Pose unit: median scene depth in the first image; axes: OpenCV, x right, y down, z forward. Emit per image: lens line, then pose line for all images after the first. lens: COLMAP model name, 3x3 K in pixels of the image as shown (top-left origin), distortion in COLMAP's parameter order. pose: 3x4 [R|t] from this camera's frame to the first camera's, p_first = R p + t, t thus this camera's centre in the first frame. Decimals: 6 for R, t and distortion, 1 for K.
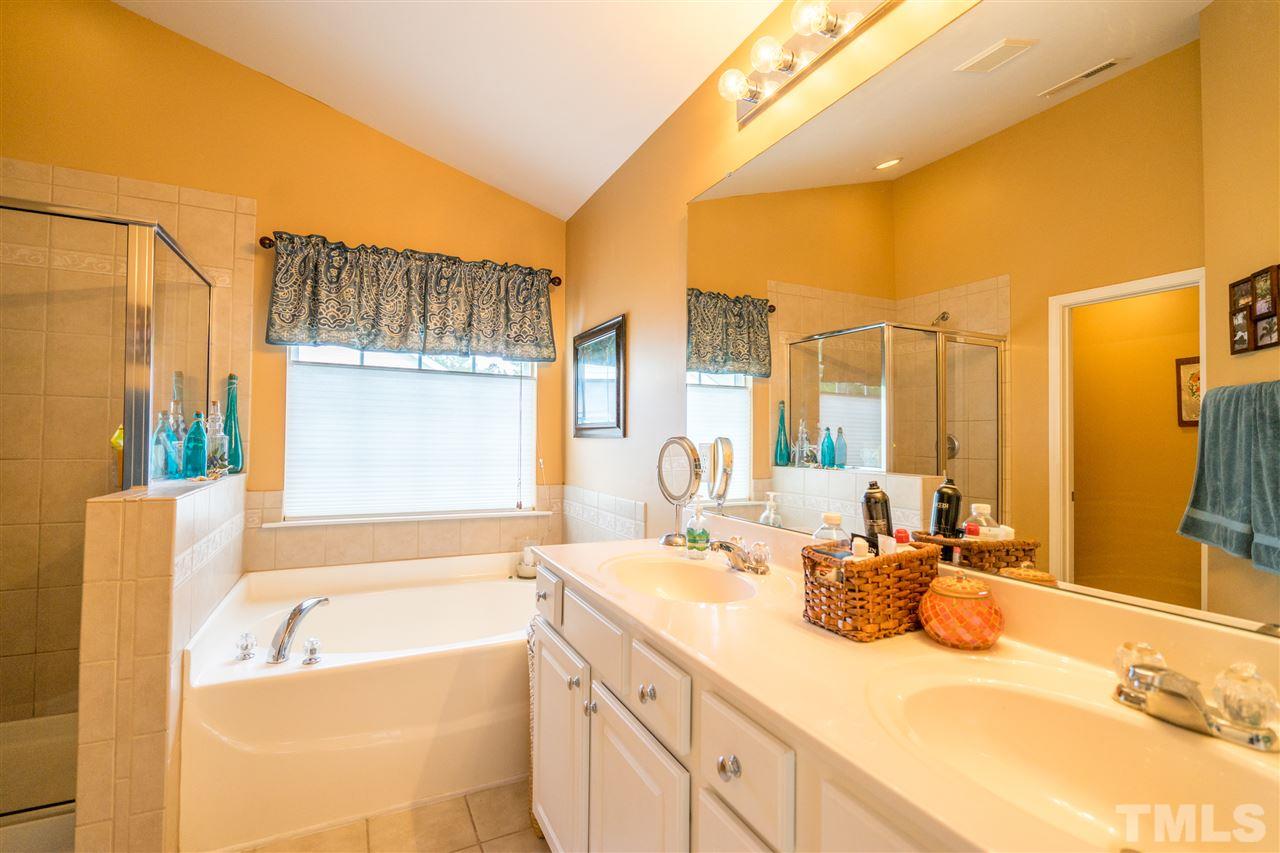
lens RADIAL K [[572.4, 0, 631.4], [0, 572.4, 430.0], [0, 0, 1]] dist [-0.000369, 0.000119]
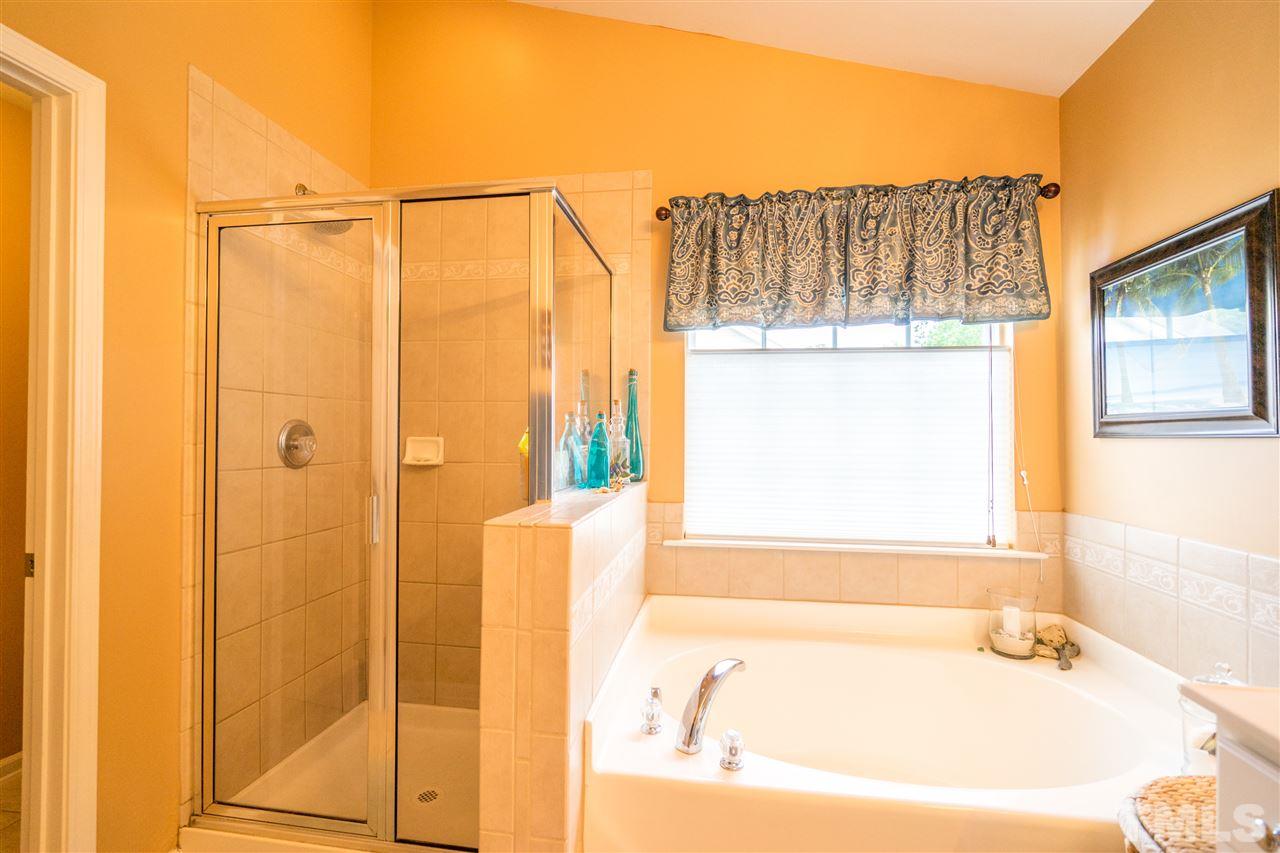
lens RADIAL K [[572.4, 0, 637.9], [0, 572.4, 428.6], [0, 0, 1]] dist [-0.000369, 0.000119]
pose [[0.823936, -0.015616, -0.566468, -0.180777], [0.014858, 0.999872, -0.005951, -0.000136], [0.566488, -0.003513, 0.824062, 0.261239]]
